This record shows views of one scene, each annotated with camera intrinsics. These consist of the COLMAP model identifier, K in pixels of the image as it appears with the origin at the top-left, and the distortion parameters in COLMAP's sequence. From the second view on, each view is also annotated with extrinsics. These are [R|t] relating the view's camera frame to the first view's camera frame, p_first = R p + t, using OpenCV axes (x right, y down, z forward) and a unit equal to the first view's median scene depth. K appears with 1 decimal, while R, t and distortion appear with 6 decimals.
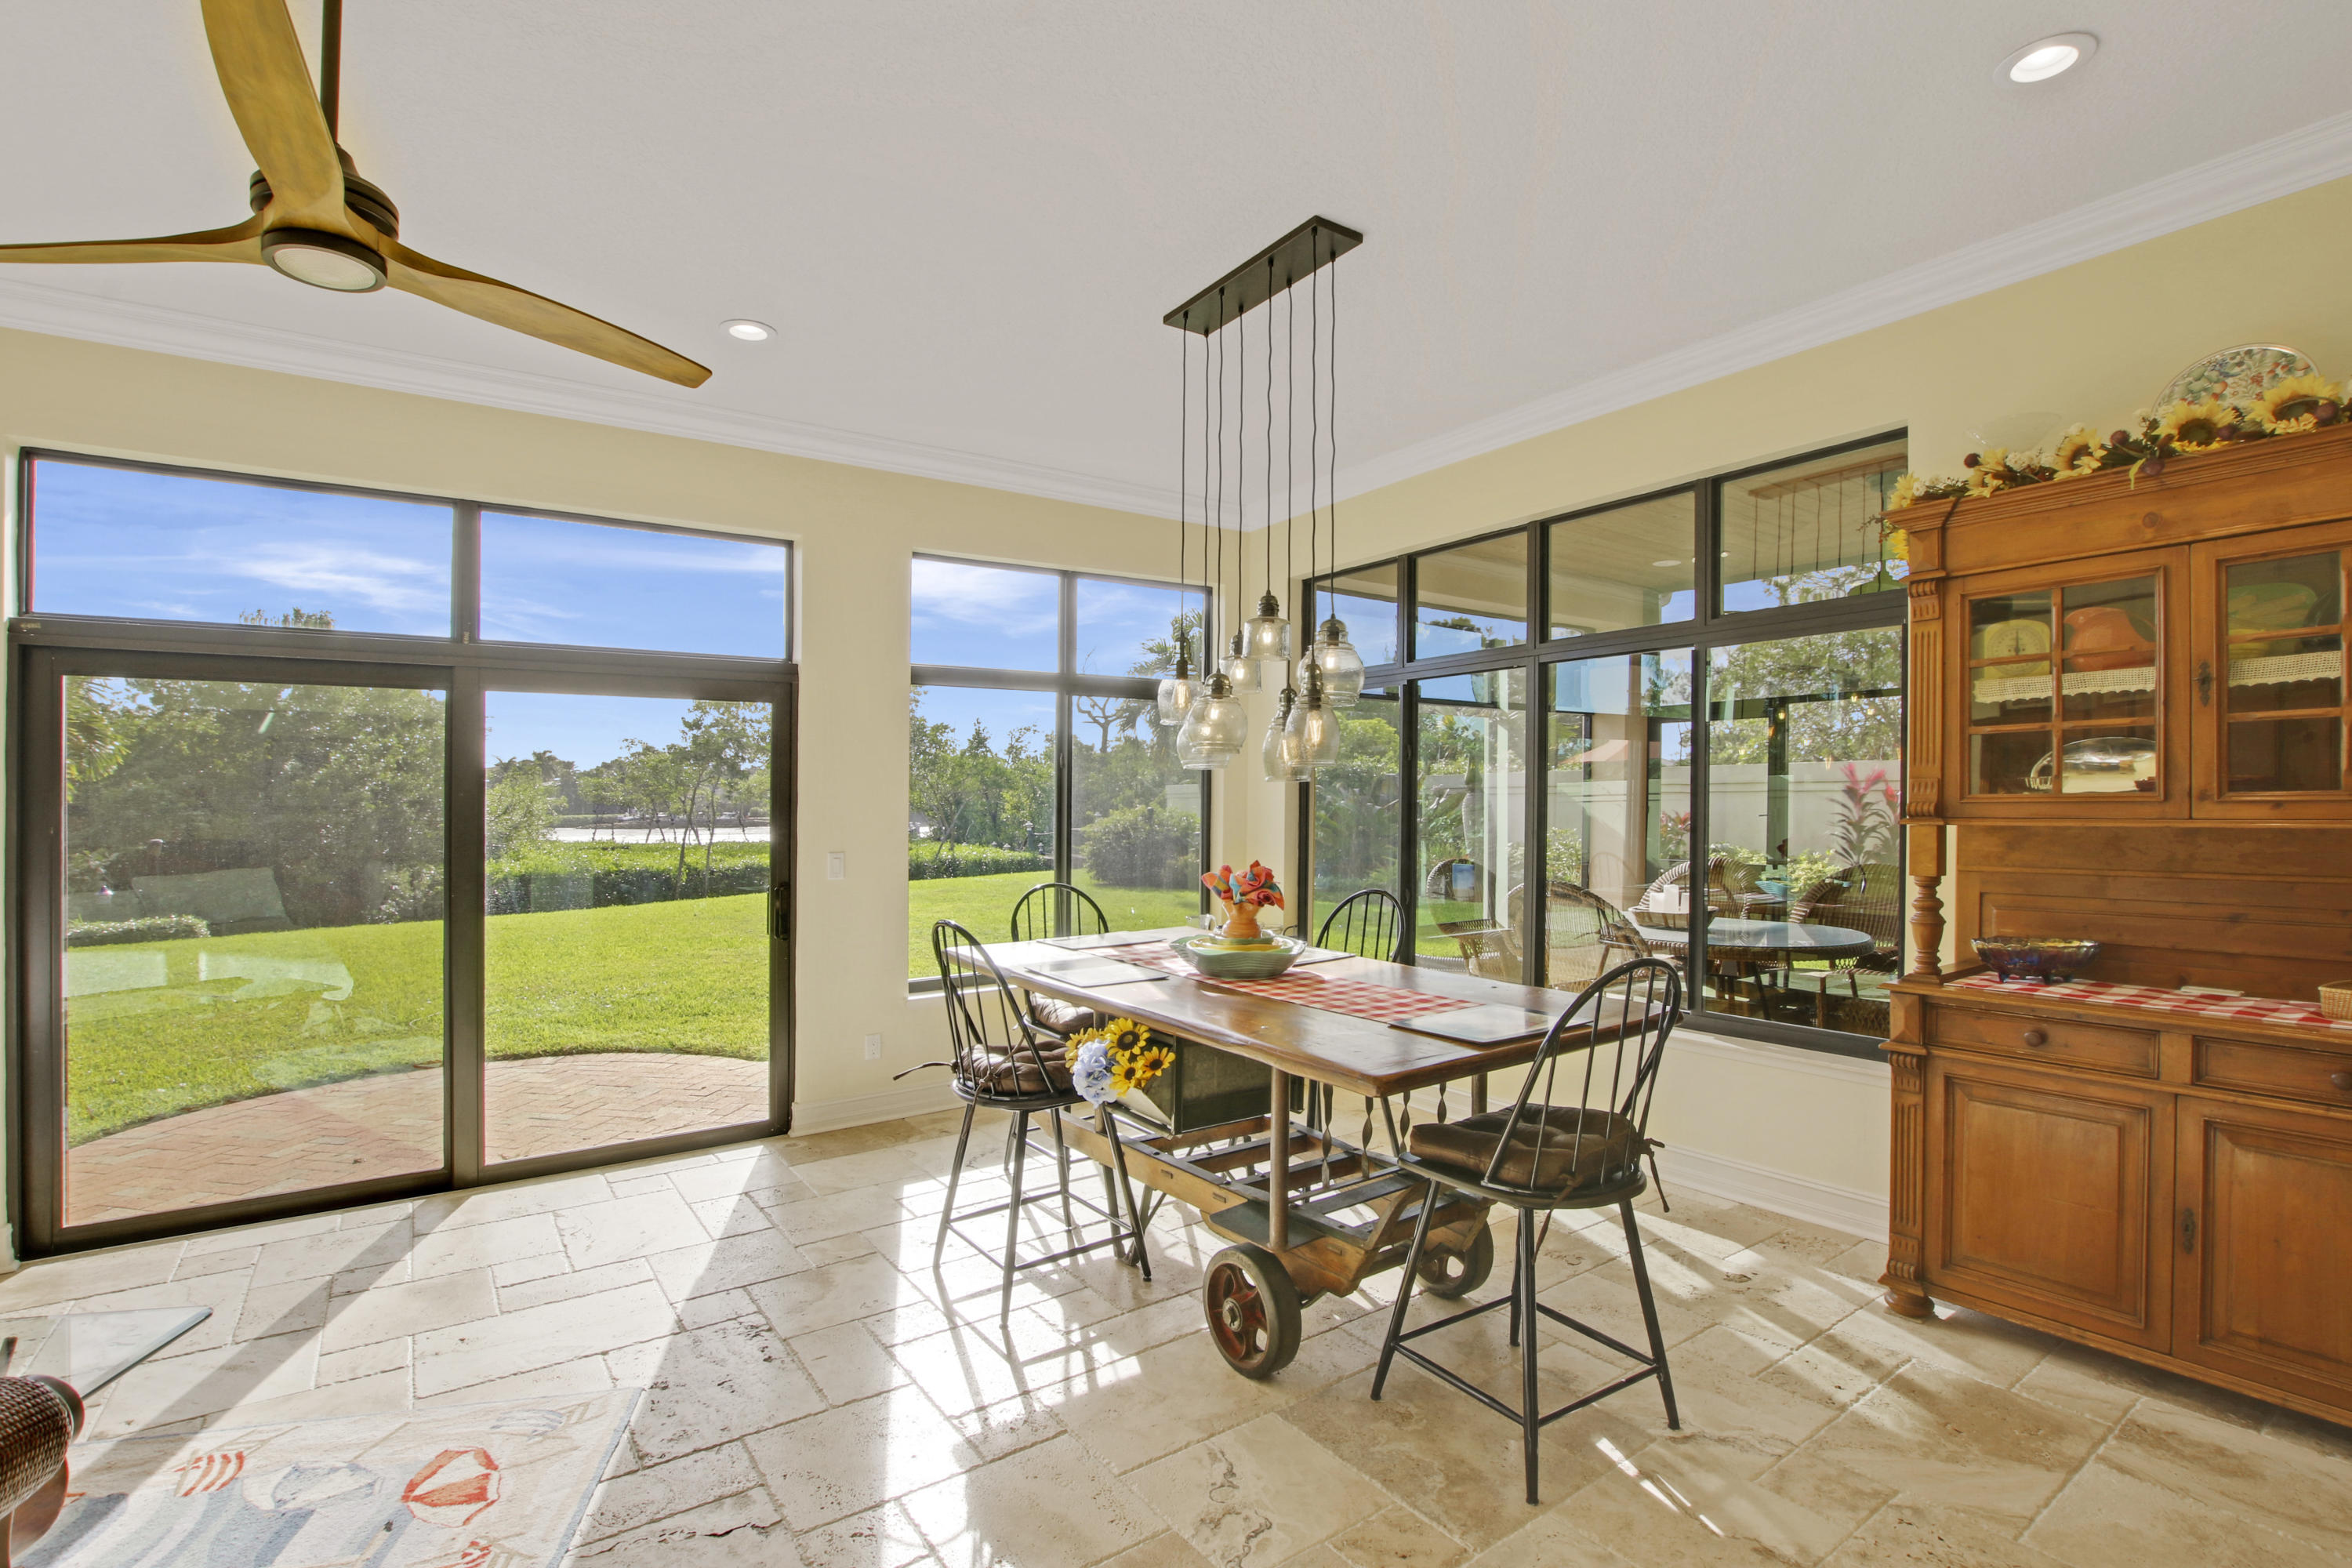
lens RADIAL K [[1098.3, 0, 1189.4], [0, 1098.3, 760.5], [0, 0, 1]] dist [-0.023013, 0.001130]
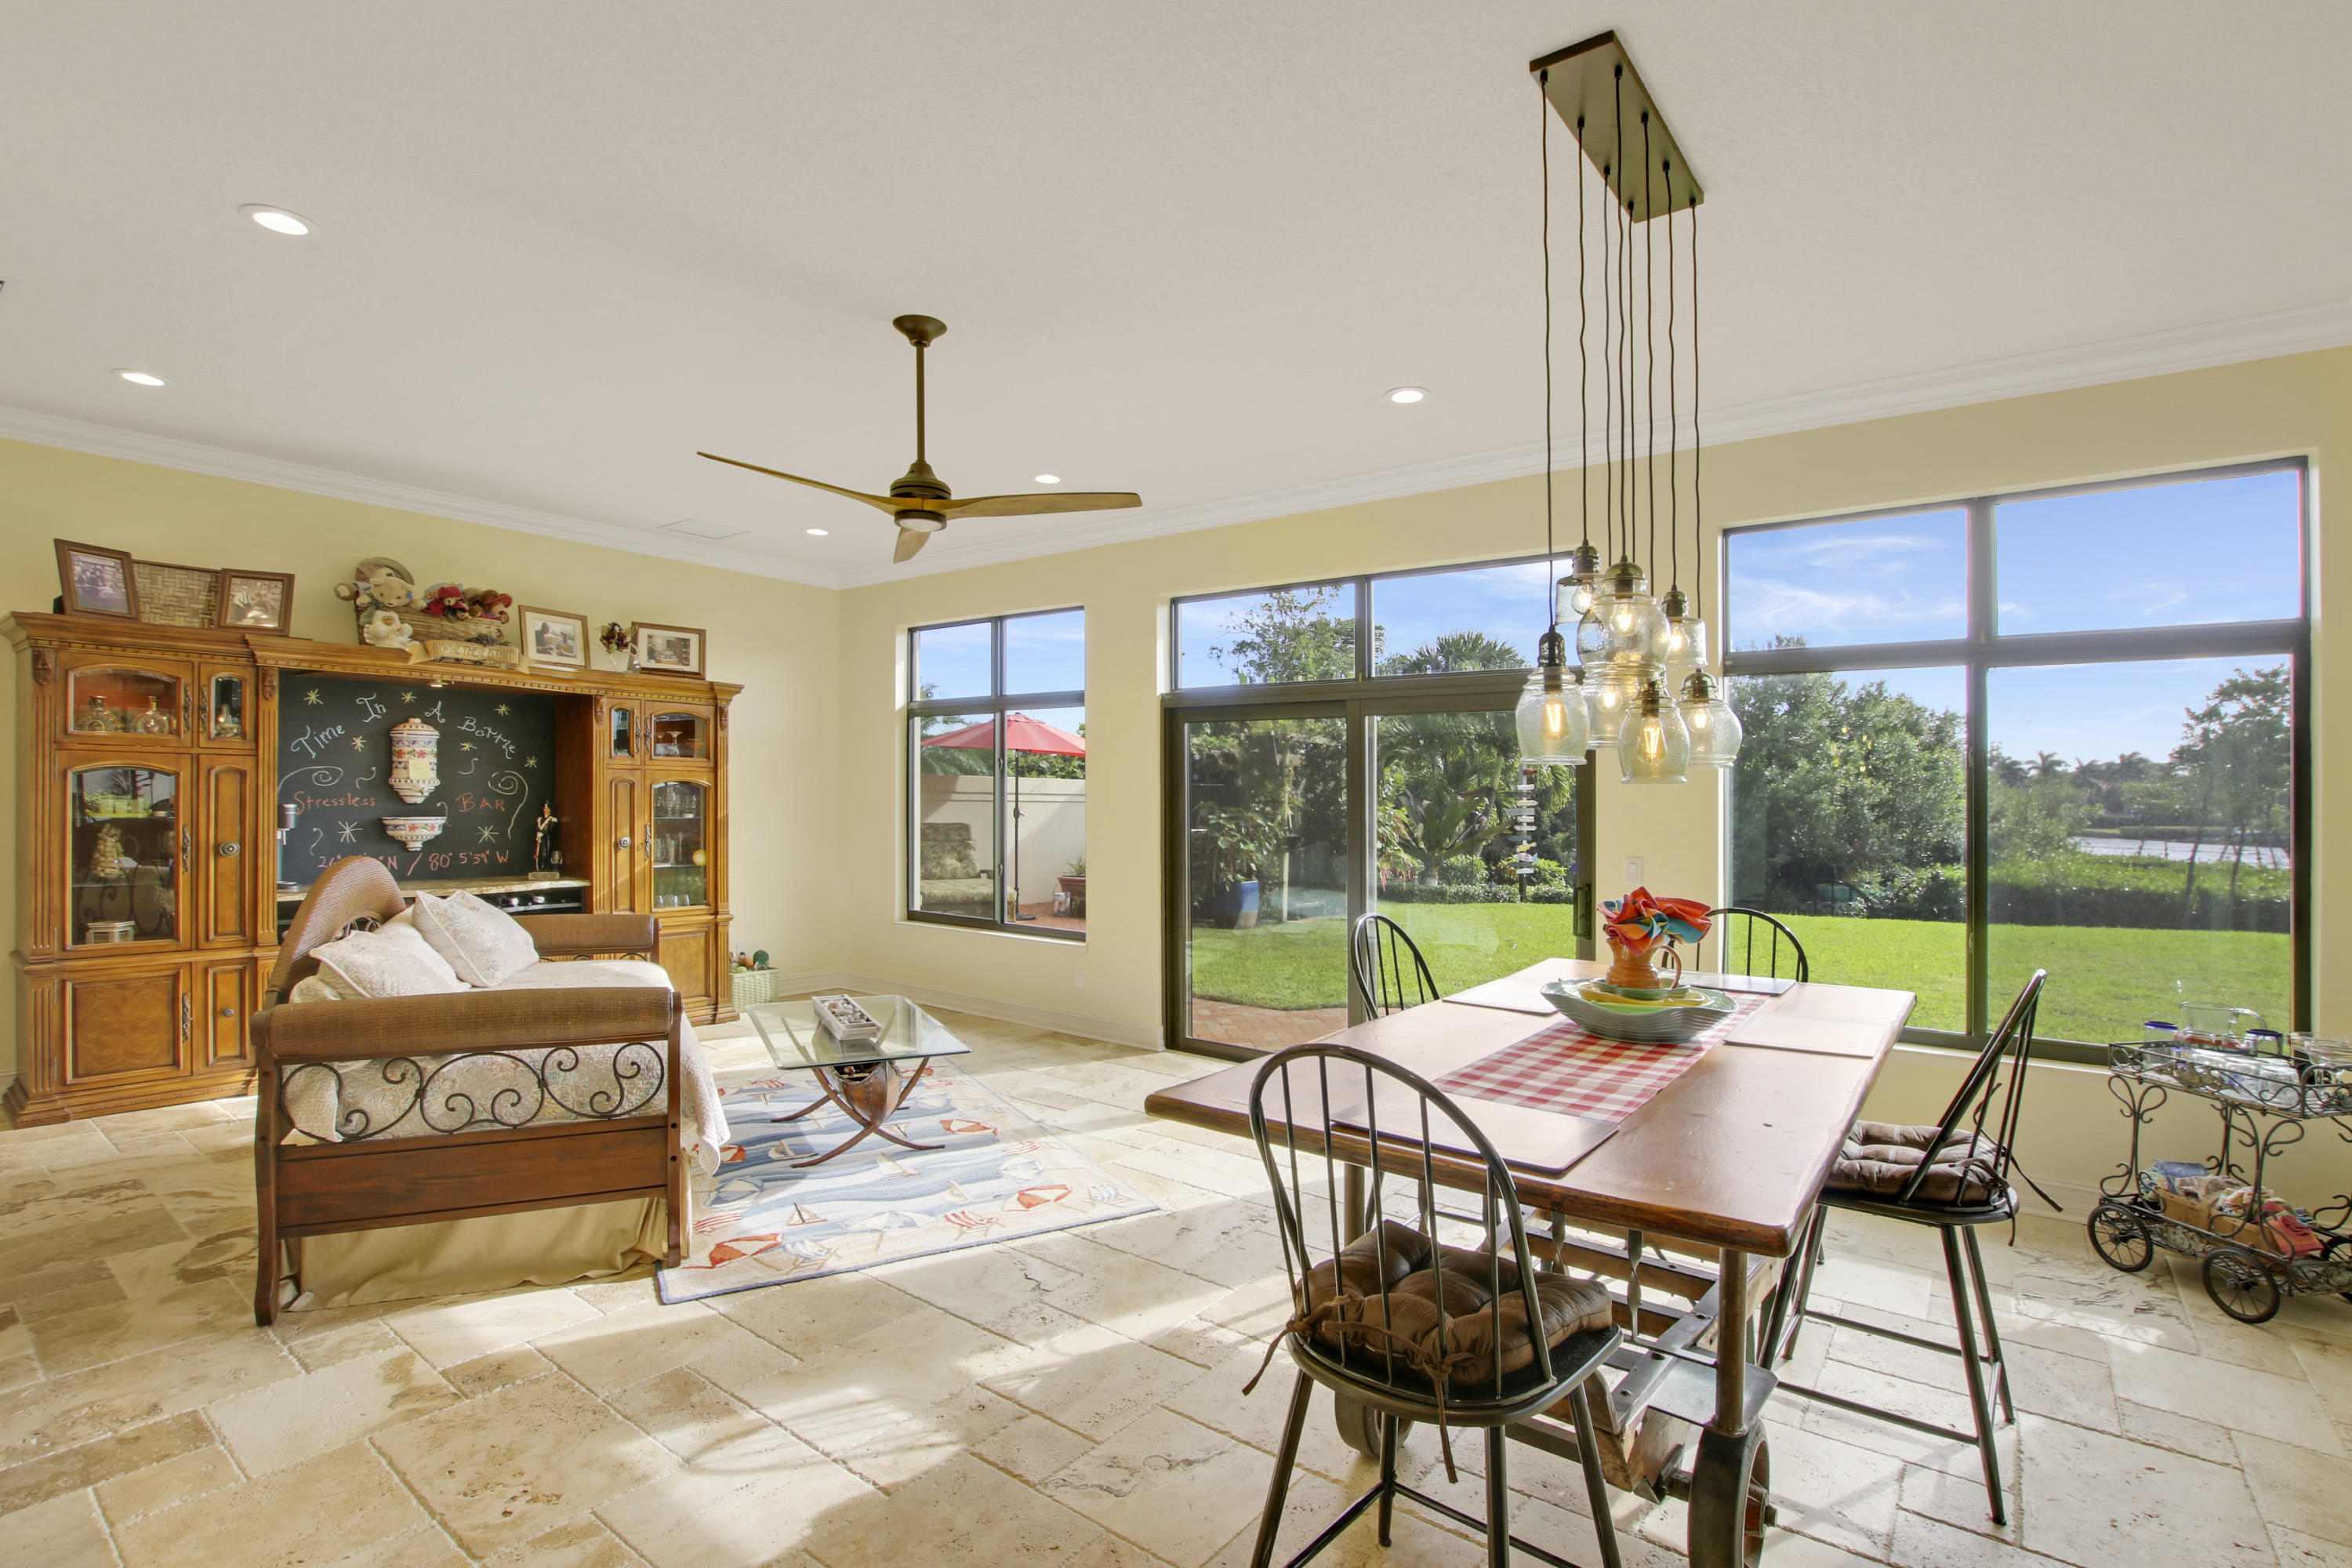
lens RADIAL K [[1098.3, 0, 1183.7], [0, 1098.3, 790.9], [0, 0, 1]] dist [-0.023013, 0.001130]
pose [[0.306806, 0.008156, -0.951737, 0.693567], [0.014486, 0.999807, 0.013238, 0.009151], [0.951662, -0.017848, 0.306629, 0.474832]]
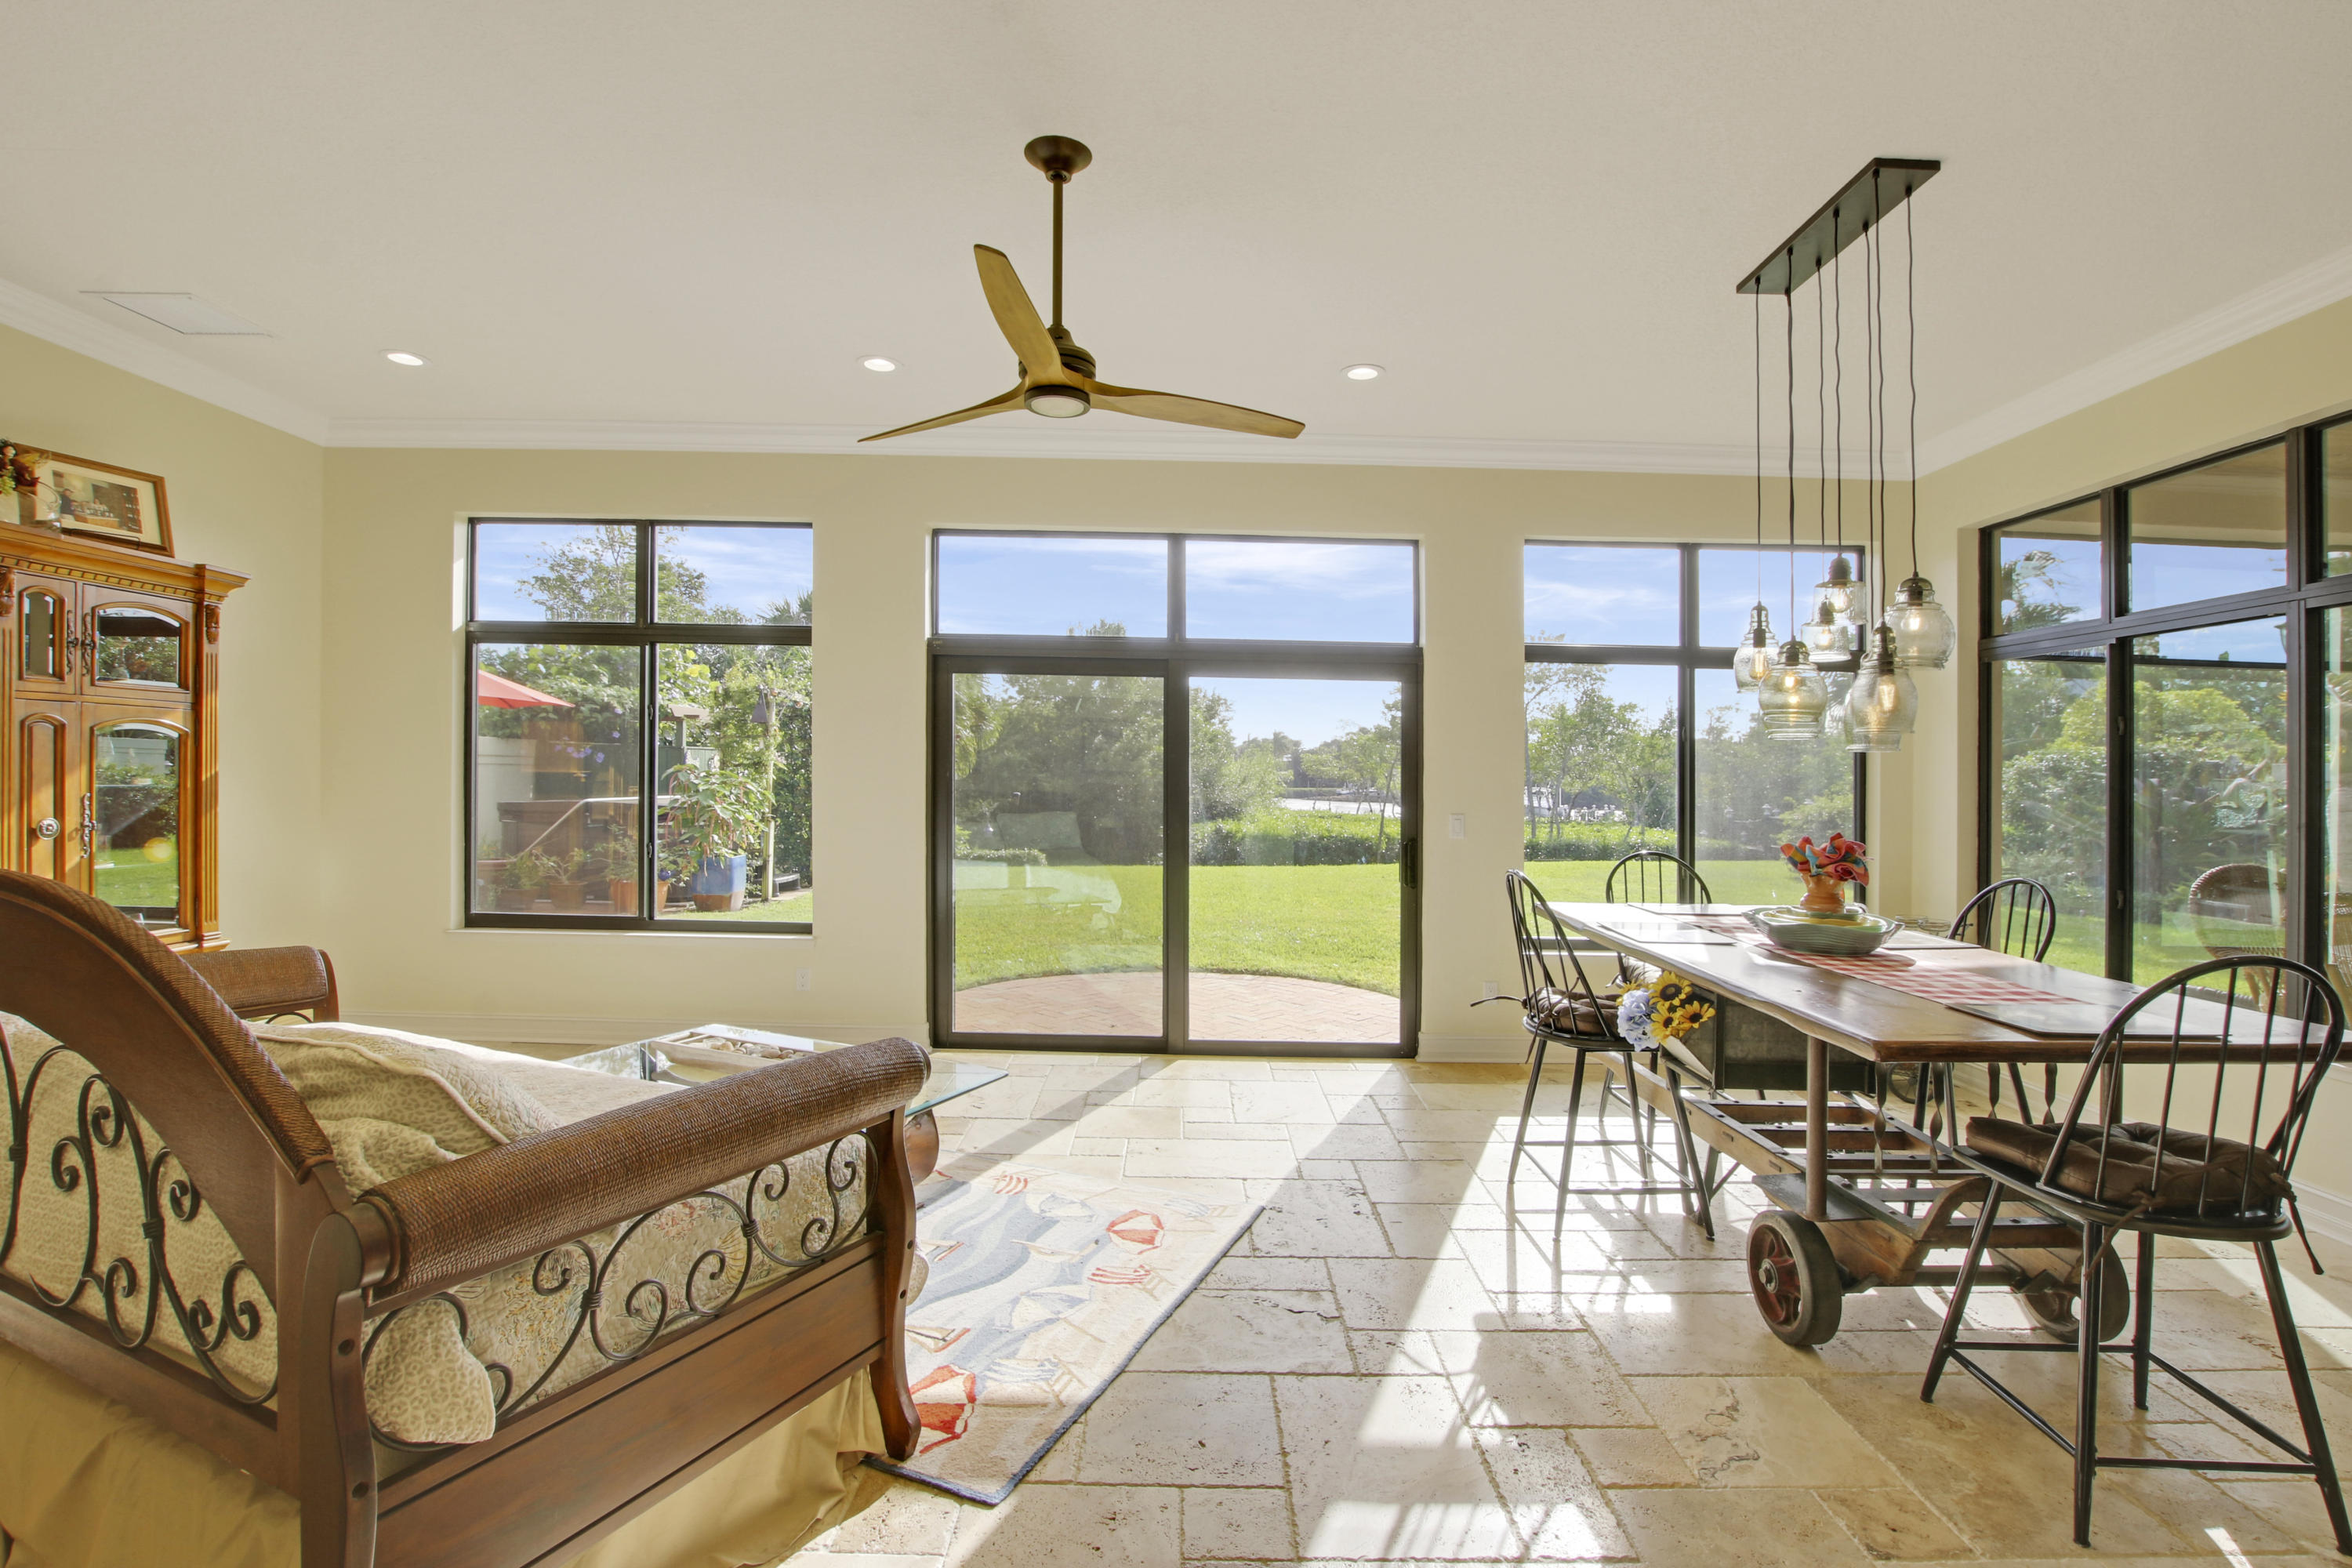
lens RADIAL K [[1098.3, 0, 1205.1], [0, 1098.3, 758.0], [0, 0, 1]] dist [-0.023013, 0.001130]
pose [[0.824265, 0.015901, -0.565981, 0.138824], [-0.007284, 0.999821, 0.017482, 0.012313], [0.566158, -0.010288, 0.824233, -0.096035]]
